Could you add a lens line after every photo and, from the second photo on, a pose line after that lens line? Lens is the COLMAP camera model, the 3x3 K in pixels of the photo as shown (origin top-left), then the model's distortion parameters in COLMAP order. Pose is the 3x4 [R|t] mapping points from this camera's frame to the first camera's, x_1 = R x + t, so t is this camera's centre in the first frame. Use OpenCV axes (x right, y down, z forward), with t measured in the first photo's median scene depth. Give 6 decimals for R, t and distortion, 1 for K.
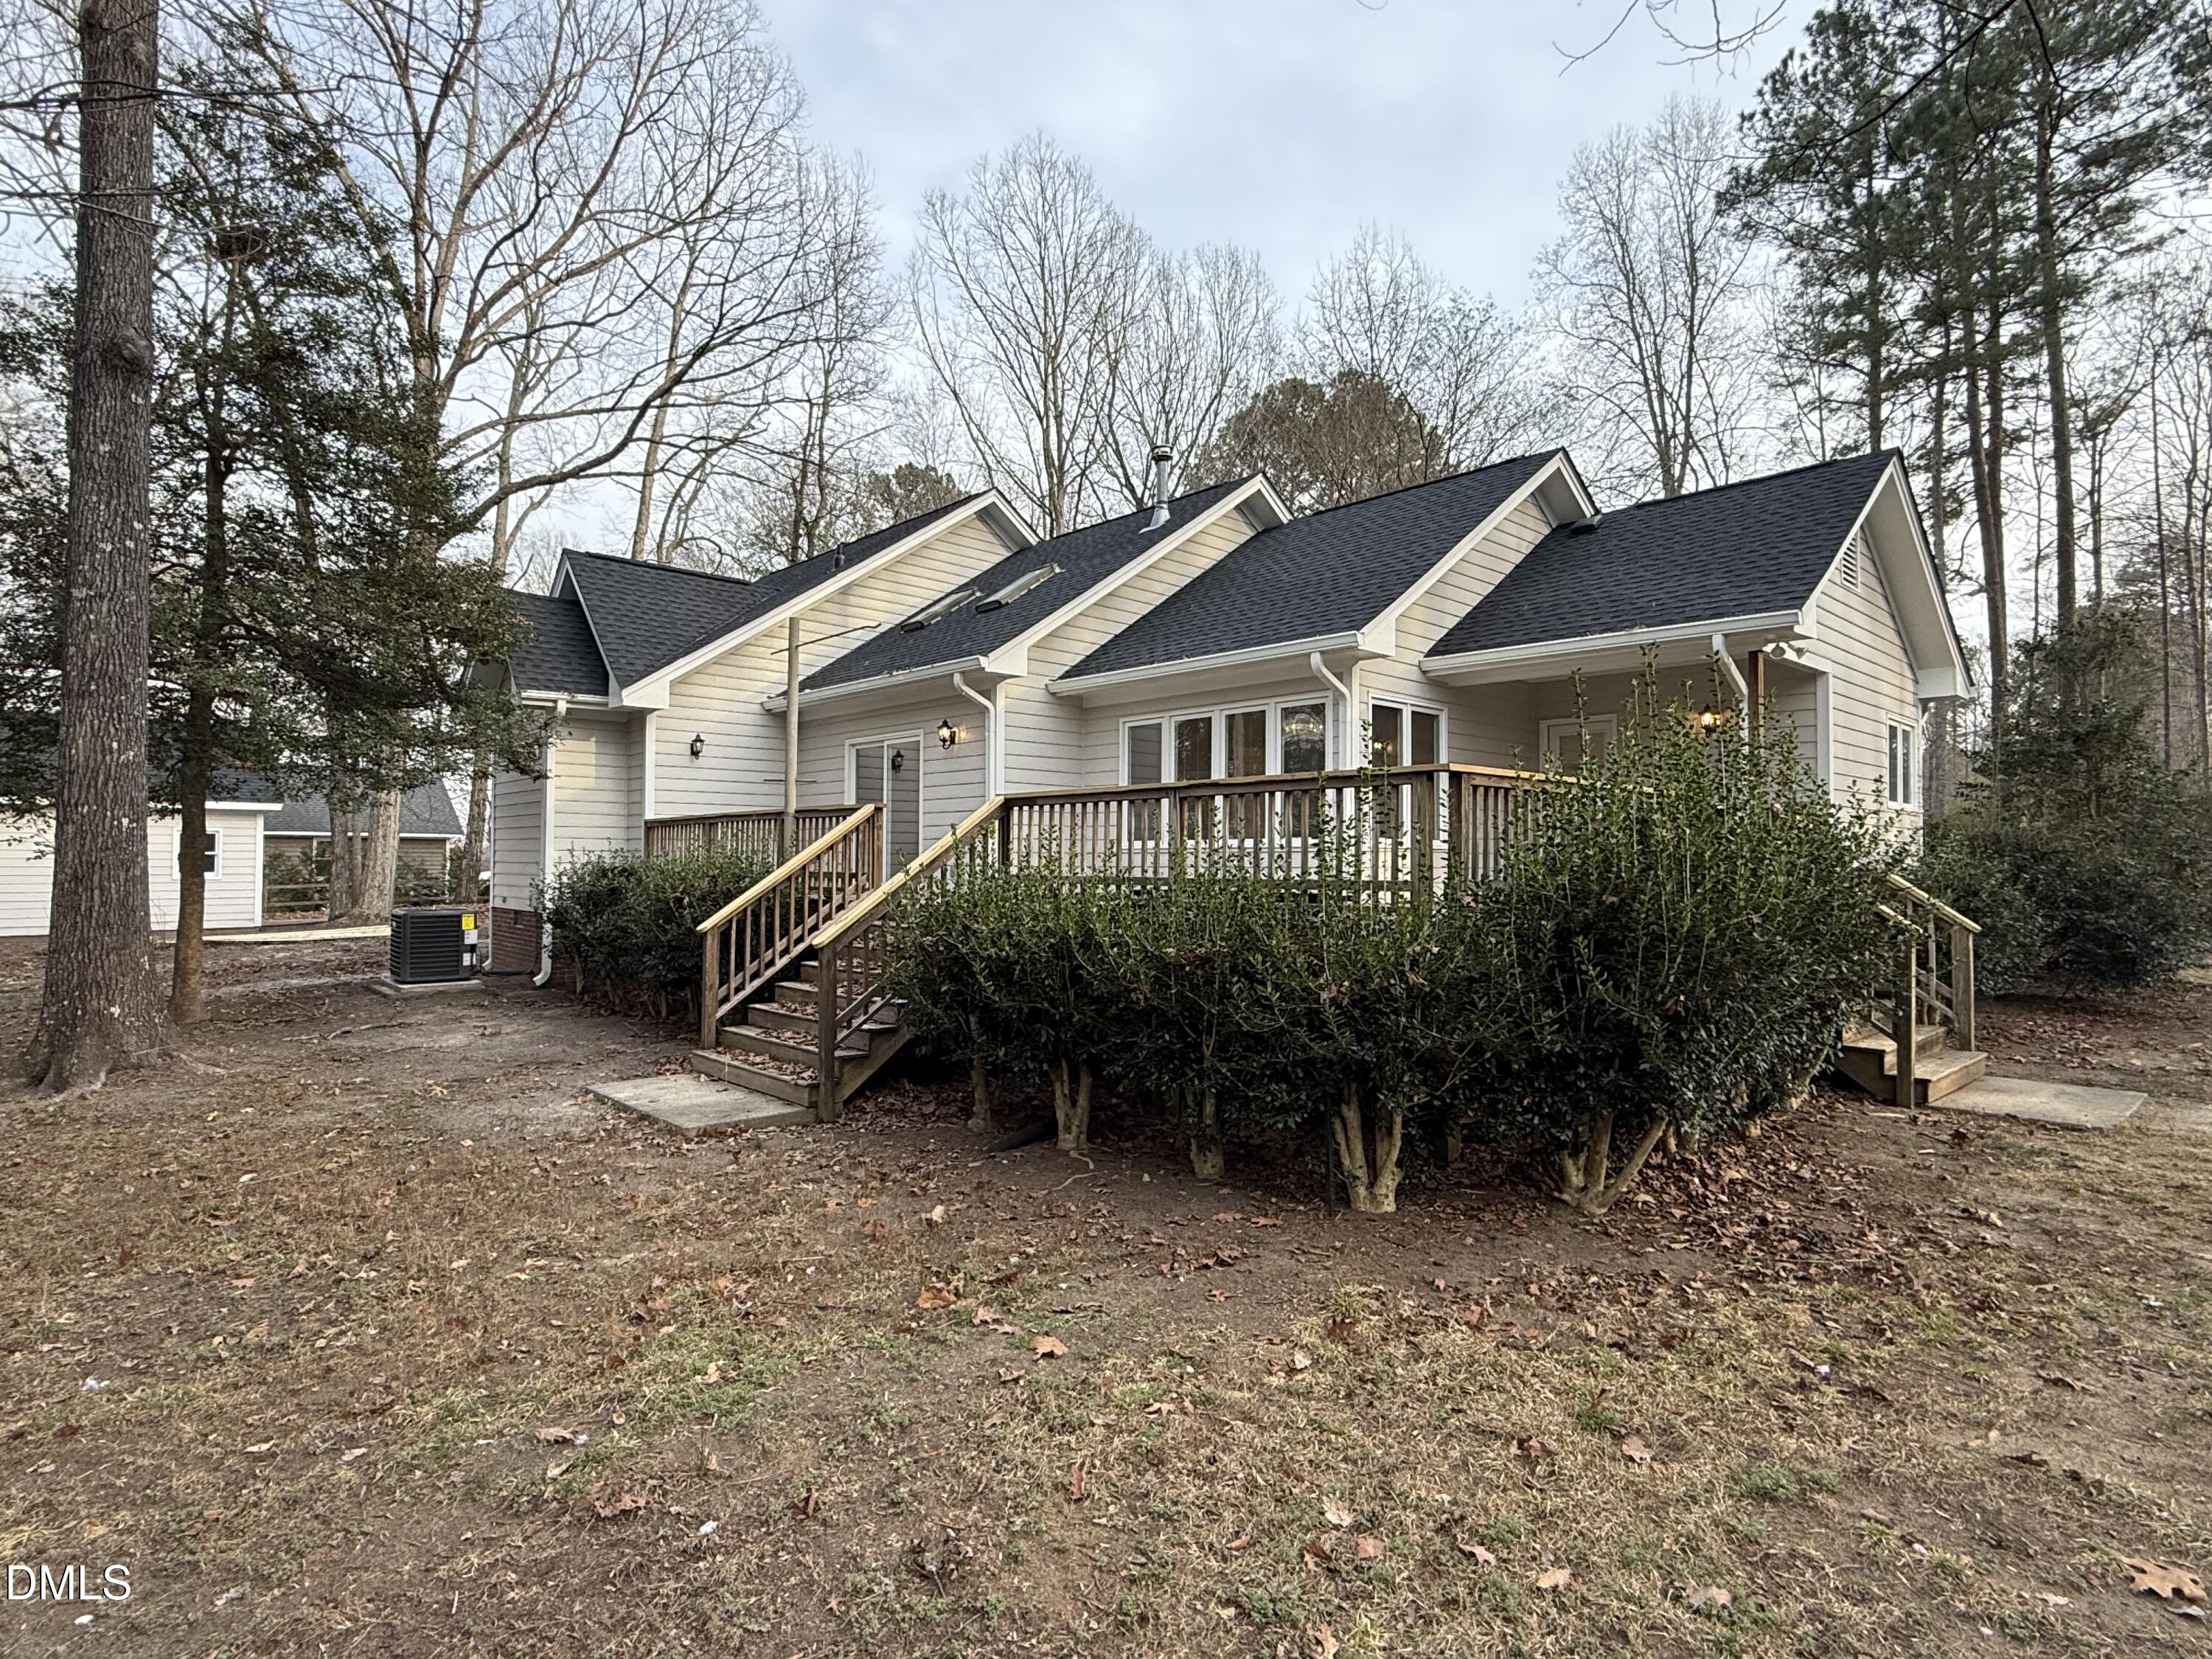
lens RADIAL K [[1146.3, 0, 1099.4], [0, 1146.3, 834.9], [0, 0, 1]] dist [-0.001744, -0.000361]
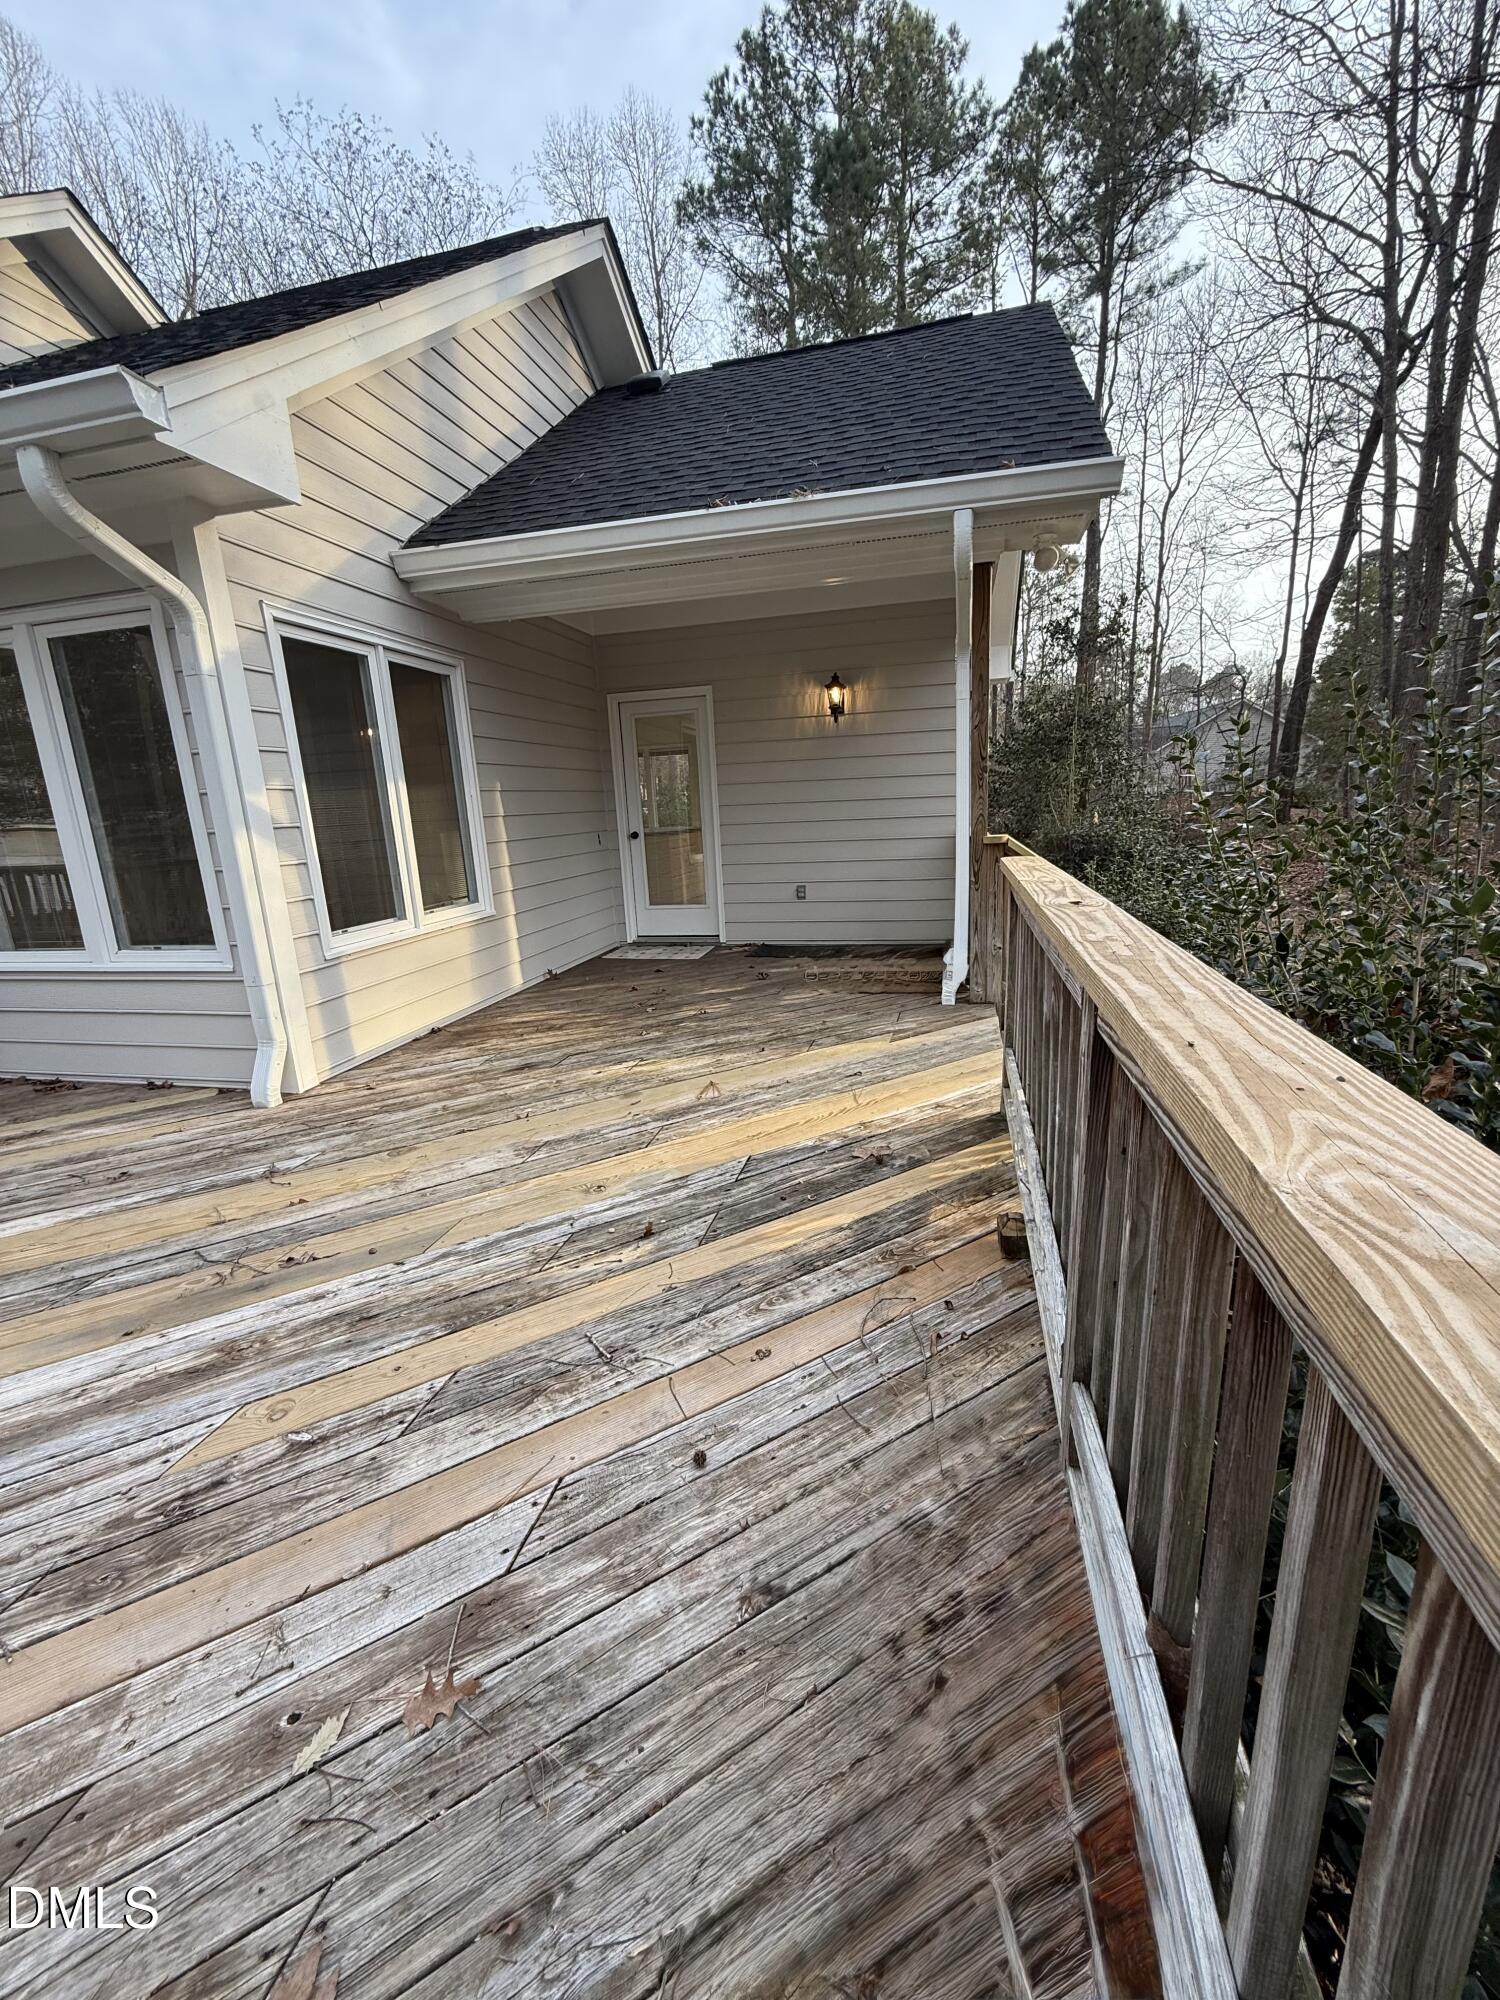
lens RADIAL K [[789.9, 0, 744.8], [0, 789.9, 996.9], [0, 0, 1]] dist [-0.001236, -0.000522]
pose [[0.833608, -0.173623, 0.524359, 0.181113], [0.037859, 0.965040, 0.259353, -0.046569], [-0.551057, -0.196348, 0.811039, 0.559355]]
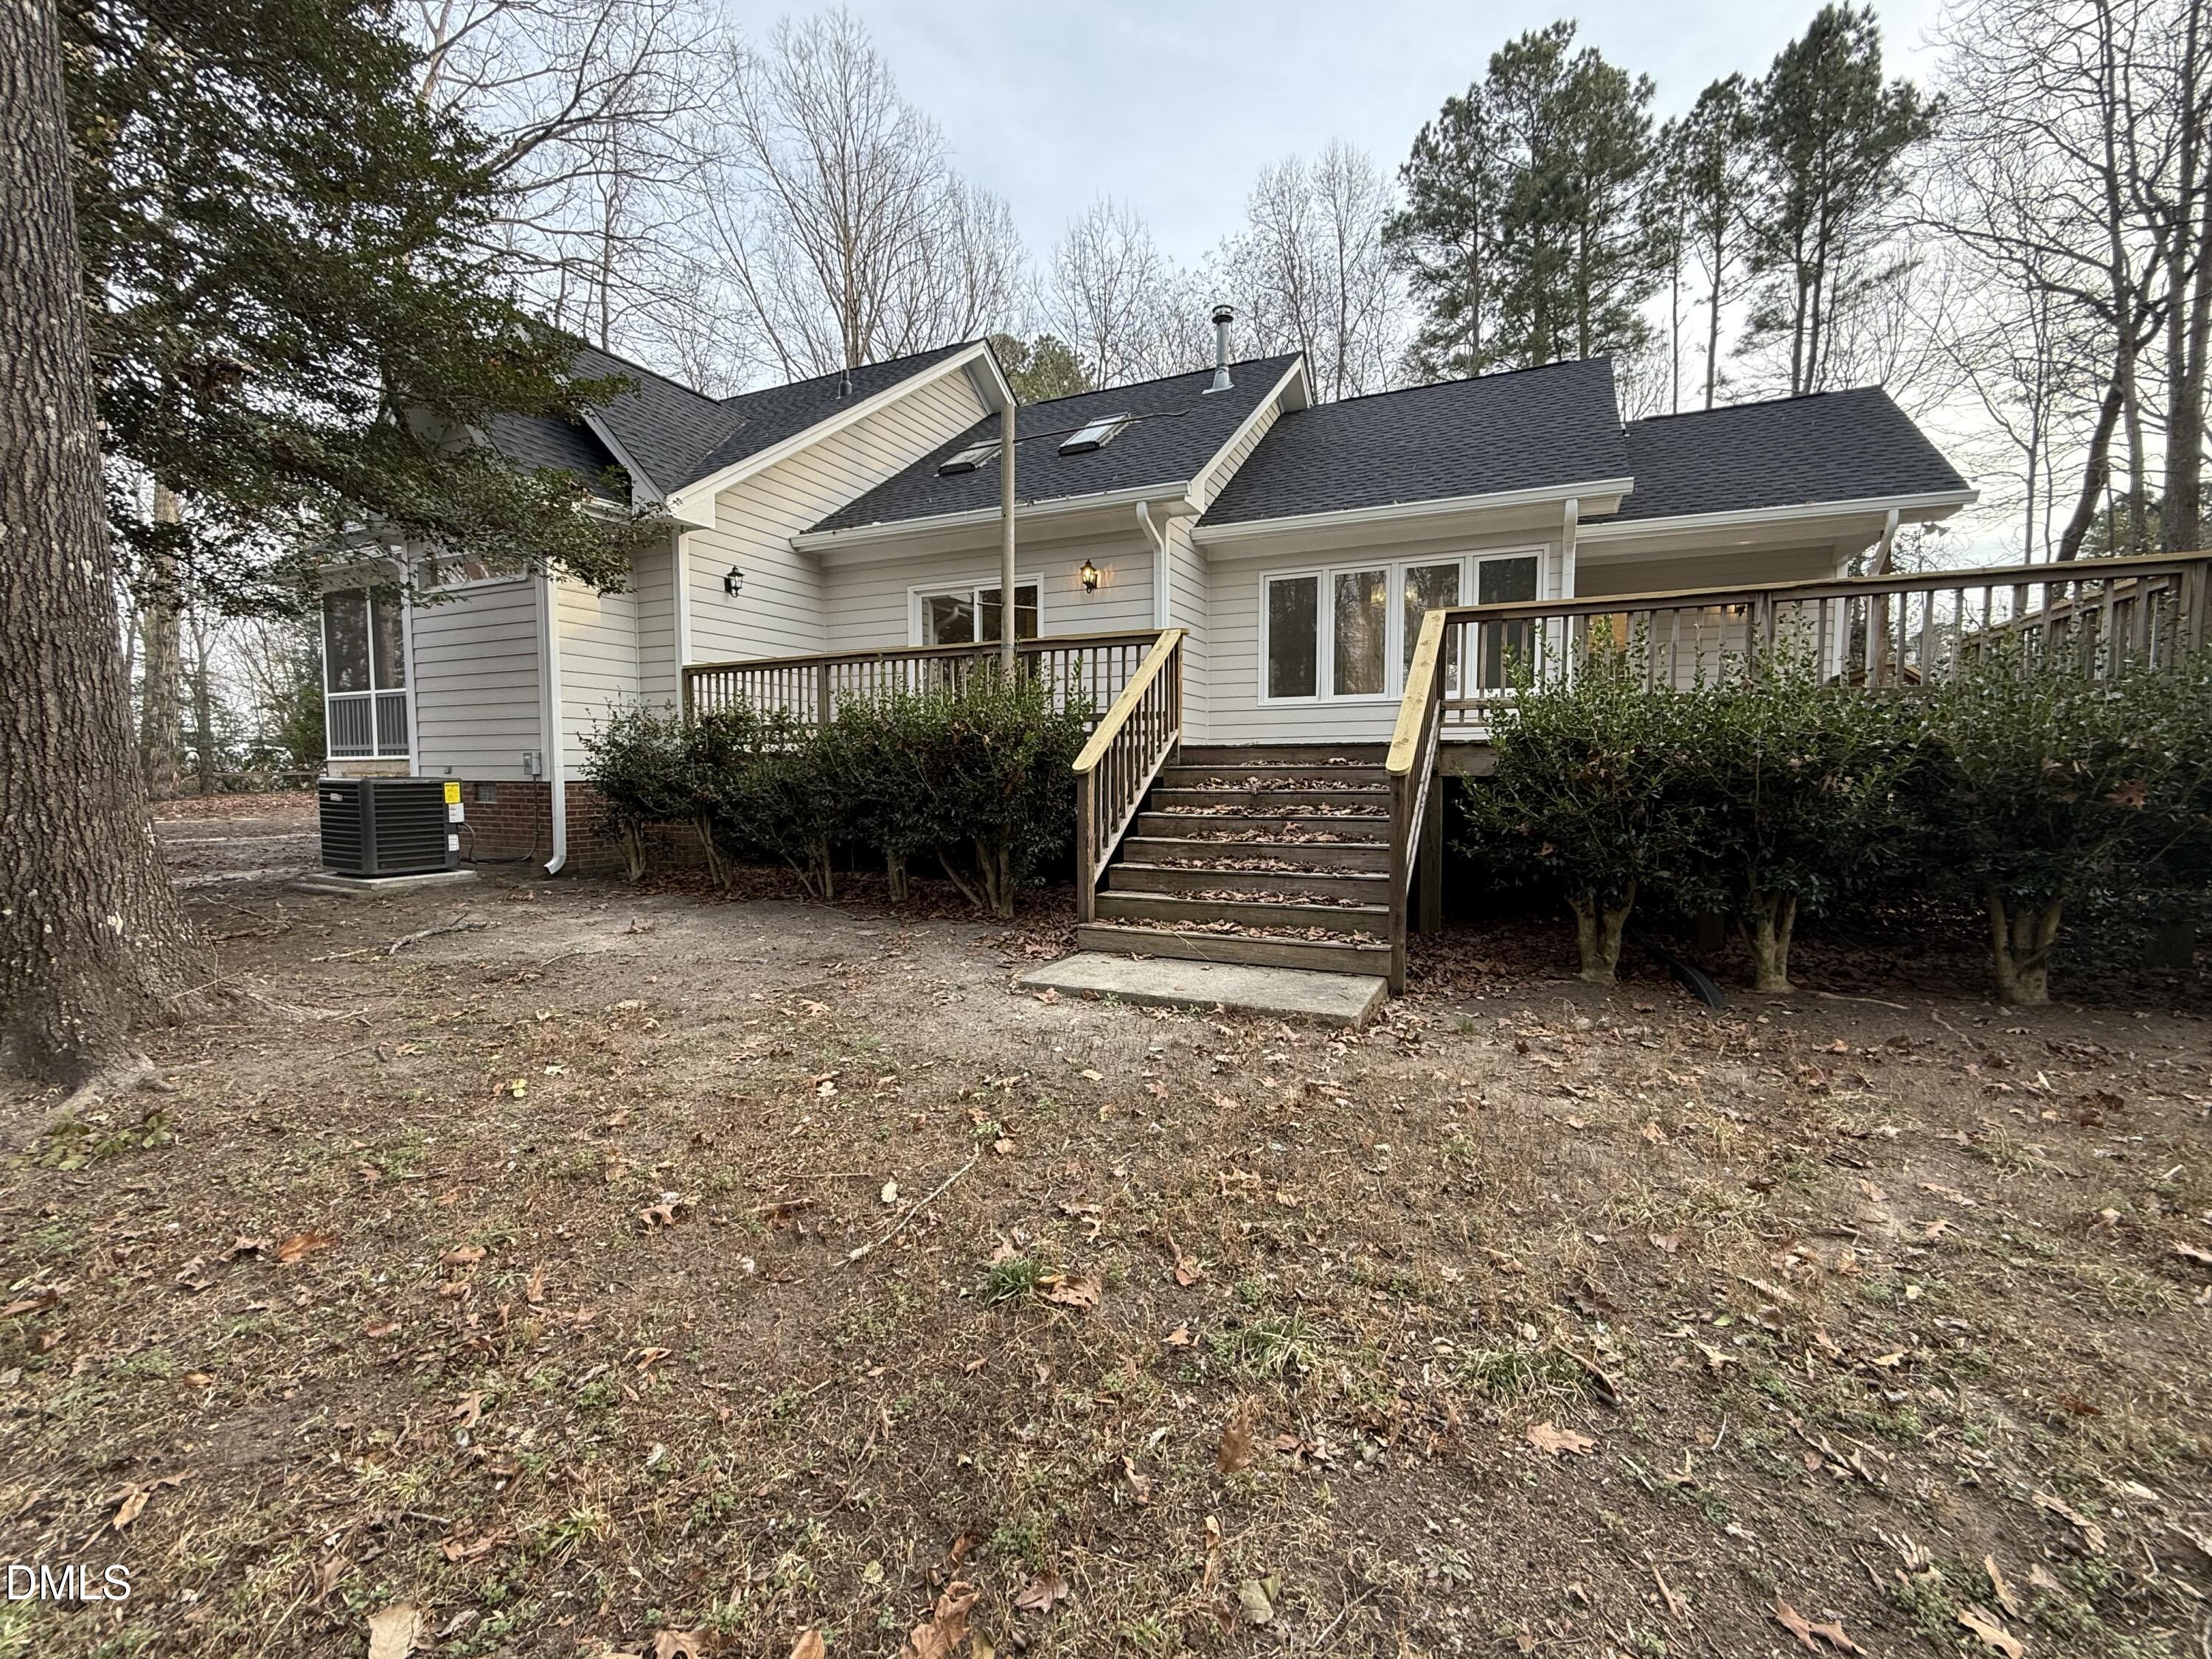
lens RADIAL K [[928.2, 0, 1099.9], [0, 928.2, 828.8], [0, 0, 1]] dist [-0.003776, 0.000911]
pose [[0.926967, -0.029476, 0.373984, -0.435762], [-0.002885, 0.996319, 0.085675, 0.052625], [-0.375133, -0.080497, 0.923469, 0.316888]]
